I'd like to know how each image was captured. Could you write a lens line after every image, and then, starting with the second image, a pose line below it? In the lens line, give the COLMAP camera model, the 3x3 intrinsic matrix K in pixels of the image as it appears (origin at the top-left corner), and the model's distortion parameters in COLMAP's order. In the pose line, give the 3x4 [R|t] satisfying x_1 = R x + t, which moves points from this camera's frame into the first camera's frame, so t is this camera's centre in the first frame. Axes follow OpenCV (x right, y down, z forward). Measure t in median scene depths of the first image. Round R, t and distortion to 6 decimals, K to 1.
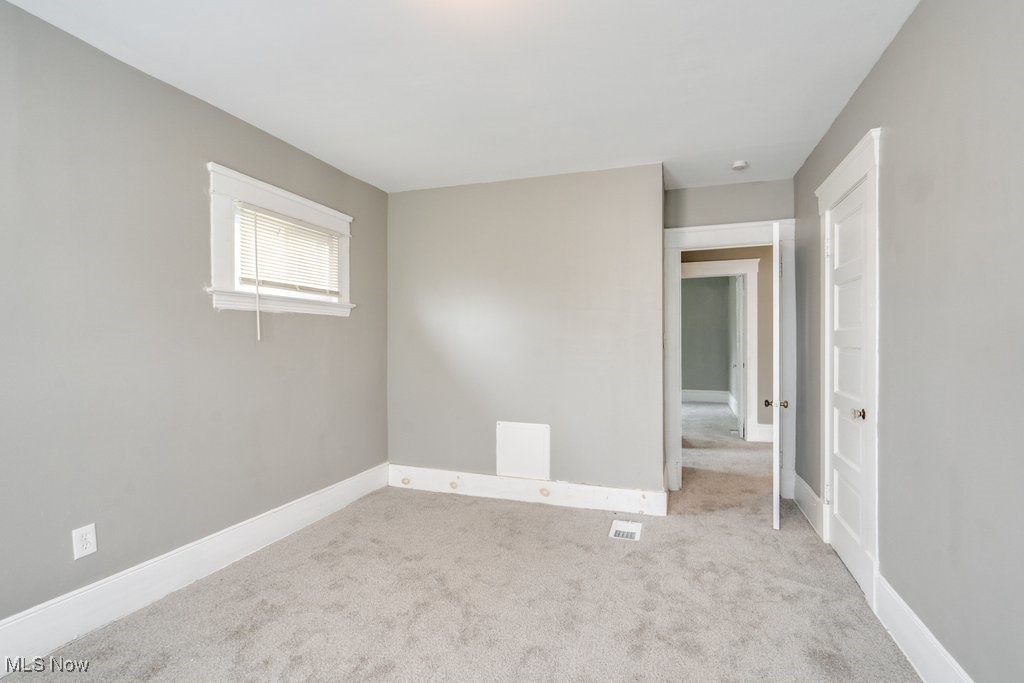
lens RADIAL K [[500.2, 0, 512.0], [0, 500.2, 341.5], [0, 0, 1]] dist [0.001144, 0.000239]
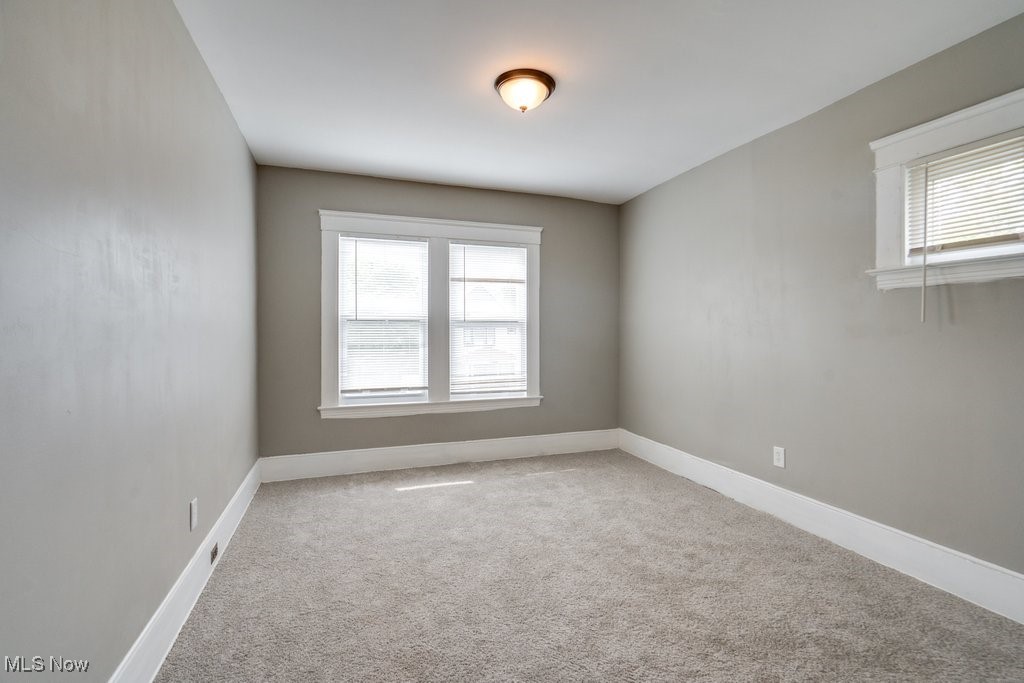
lens RADIAL K [[467.3, 0, 512.0], [0, 467.3, 341.5], [0, 0, 1]] dist [0.000701, 0.000301]
pose [[-0.785018, 0.013221, -0.619331, 0.503874], [-0.000369, 0.999762, 0.021809, 0.013261], [0.619472, 0.017349, -0.784827, 1.233938]]
